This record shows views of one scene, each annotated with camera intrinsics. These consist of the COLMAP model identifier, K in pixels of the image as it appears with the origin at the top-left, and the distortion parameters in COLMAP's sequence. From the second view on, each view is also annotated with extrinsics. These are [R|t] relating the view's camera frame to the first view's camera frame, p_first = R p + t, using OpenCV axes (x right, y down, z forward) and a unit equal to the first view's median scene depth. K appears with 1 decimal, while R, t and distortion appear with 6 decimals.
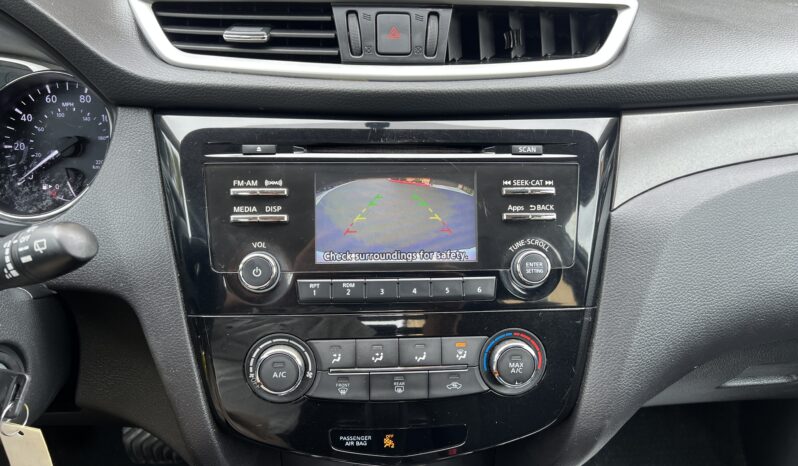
lens RADIAL K [[595.0, 0, 403.4], [0, 595.0, 236.1], [0, 0, 1]] dist [0.091926, -0.147304]
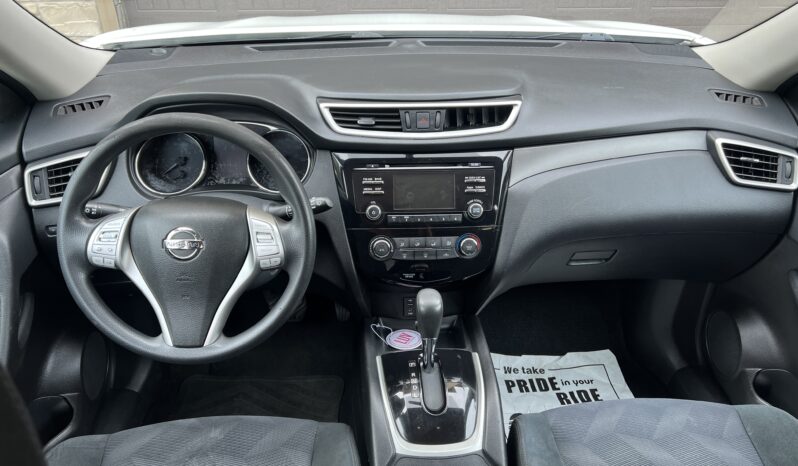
lens RADIAL K [[595.0, 0, 403.4], [0, 595.0, 236.1], [0, 0, 1]] dist [0.091926, -0.147304]
pose [[0.999908, -0.004369, -0.012870, -0.069704], [0.005366, 0.996904, 0.078451, -0.041528], [0.012488, -0.078513, 0.996835, -1.613148]]
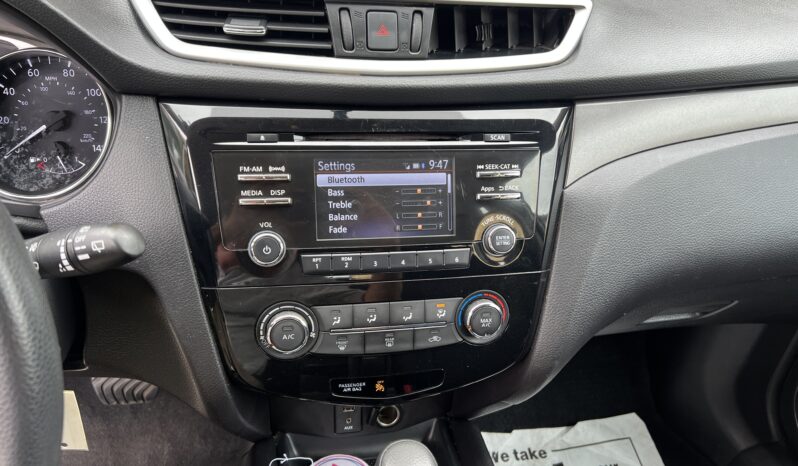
lens RADIAL K [[595.0, 0, 403.4], [0, 595.0, 236.1], [0, 0, 1]] dist [0.091926, -0.147304]
pose [[0.991573, -0.015970, 0.128562, -0.125657], [-0.000679, 0.991719, 0.128426, -0.105240], [-0.129548, -0.127431, 0.983351, -0.134528]]
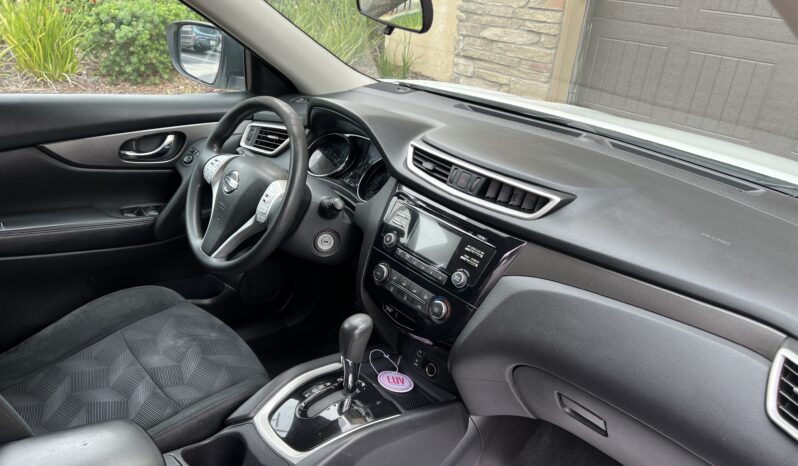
lens RADIAL K [[595.0, 0, 403.4], [0, 595.0, 236.1], [0, 0, 1]] dist [0.091926, -0.147304]
pose [[0.609220, 0.358588, -0.707294, 1.782895], [-0.429204, 0.899091, 0.086136, -0.226976], [0.666809, 0.251098, 0.701652, -0.970661]]
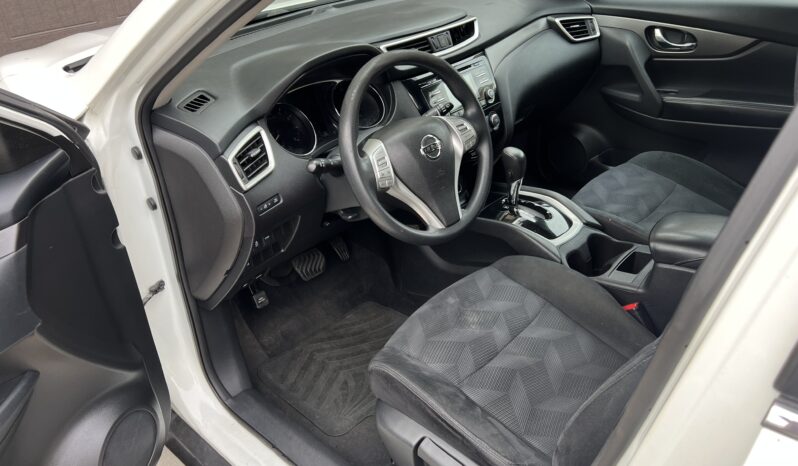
lens RADIAL K [[595.0, 0, 403.4], [0, 595.0, 236.1], [0, 0, 1]] dist [0.091926, -0.147304]
pose [[0.720559, -0.399506, 0.566736, -2.635131], [0.357458, 0.914379, 0.190090, -0.041554], [-0.594154, 0.065613, 0.801670, -1.611082]]
